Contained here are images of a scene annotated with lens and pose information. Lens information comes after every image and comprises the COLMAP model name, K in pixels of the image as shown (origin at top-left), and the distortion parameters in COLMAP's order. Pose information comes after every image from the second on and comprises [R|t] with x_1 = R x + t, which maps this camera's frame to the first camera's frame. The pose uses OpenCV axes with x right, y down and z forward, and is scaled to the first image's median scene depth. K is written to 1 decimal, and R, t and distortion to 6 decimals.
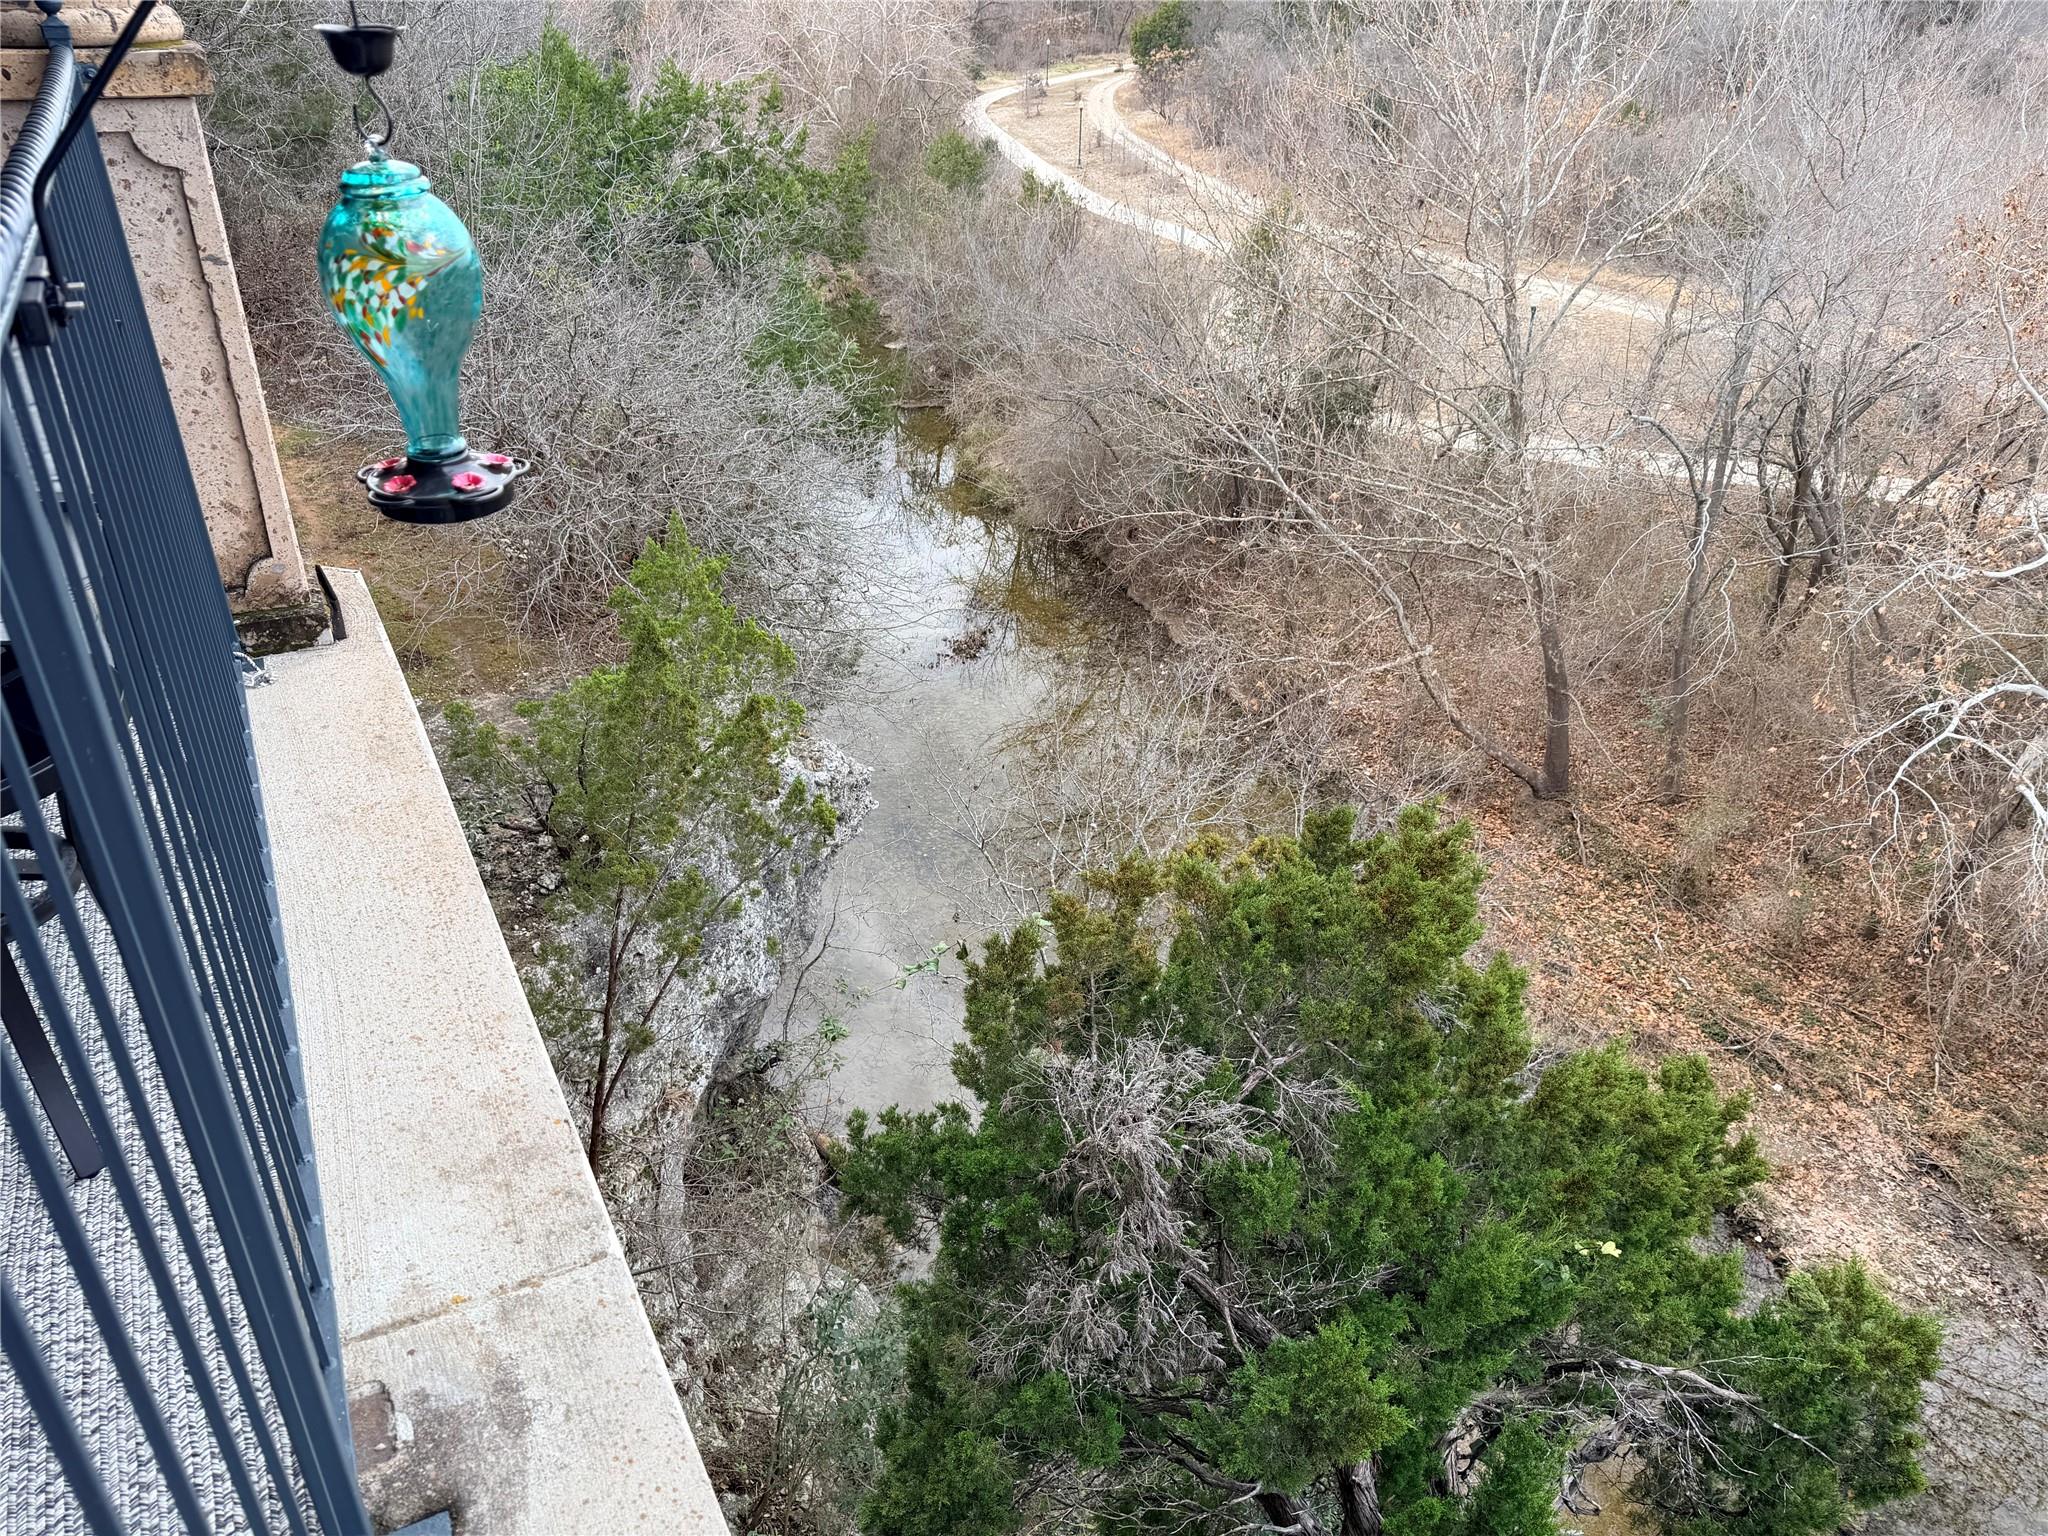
lens RADIAL K [[1436.3, 0, 1003.7], [0, 1436.3, 768.0], [0, 0, 1]] dist [0.037872, -0.039460]
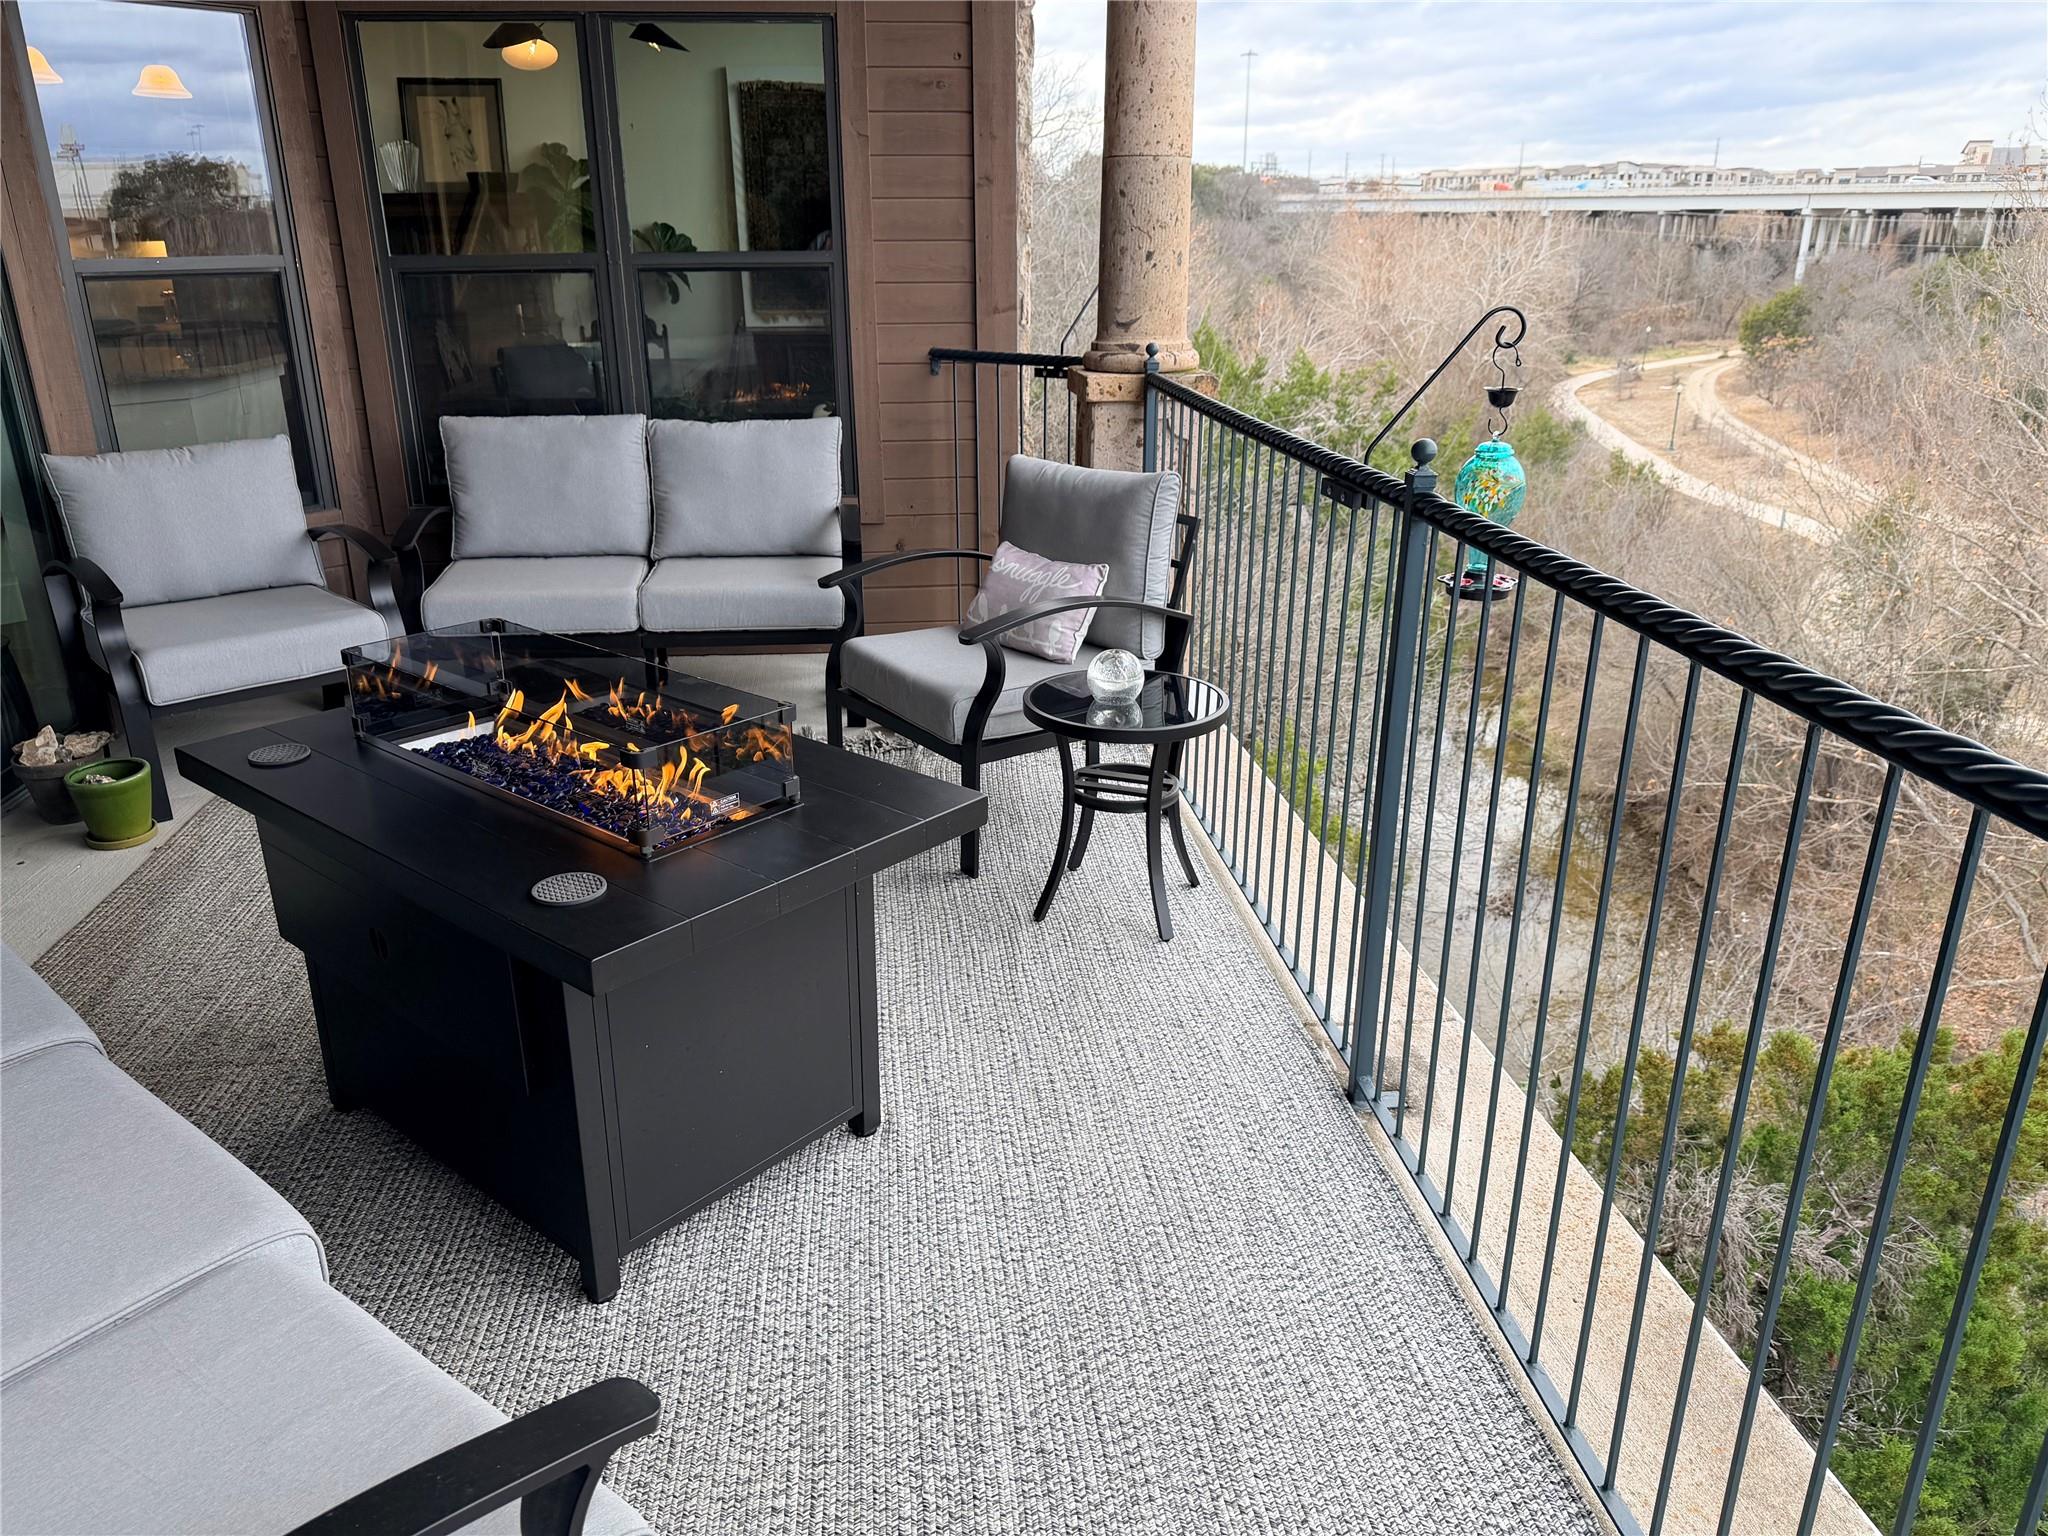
lens RADIAL K [[1436.3, 0, 1028.5], [0, 1436.3, 775.9], [0, 0, 1]] dist [0.037872, -0.039460]
pose [[0.936089, 0.106758, -0.335173, -0.005418], [-0.160278, 0.977624, -0.136244, 0.009555], [0.313128, 0.181257, 0.932254, -0.023189]]
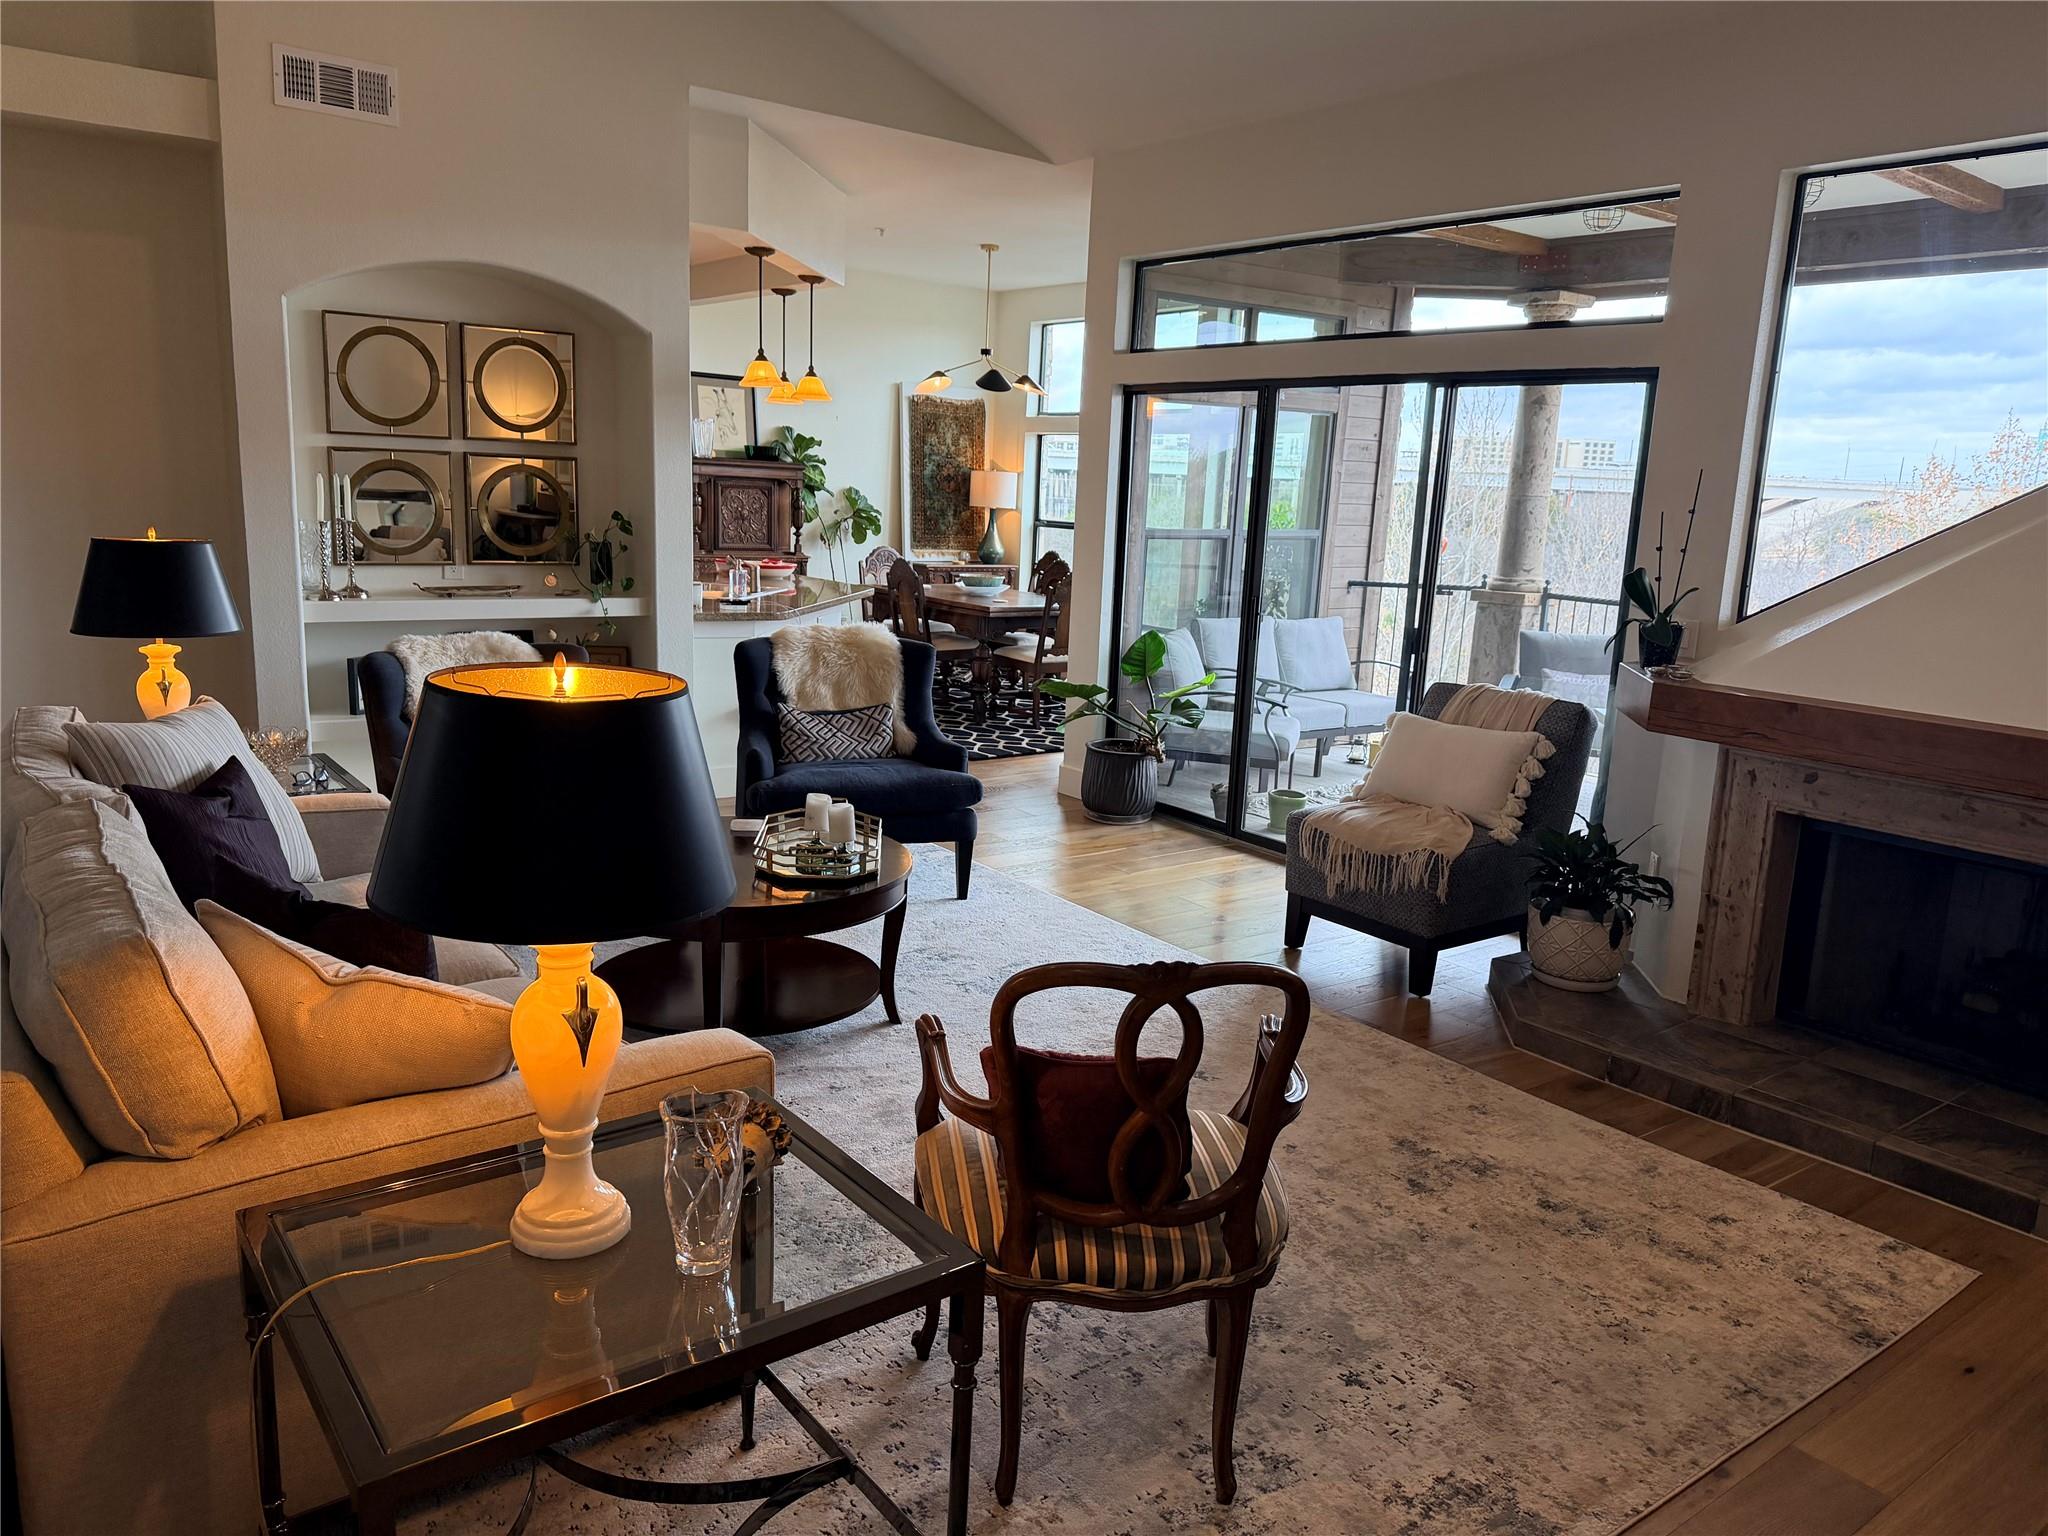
lens RADIAL K [[1436.3, 0, 1036.2], [0, 1436.3, 775.4], [0, 0, 1]] dist [0.037872, -0.039460]
pose [[0.985133, -0.008056, 0.171603, -0.088709], [0.060552, 0.951076, -0.302967, 0.036005], [-0.160767, 0.308853, 0.937424, -0.077351]]
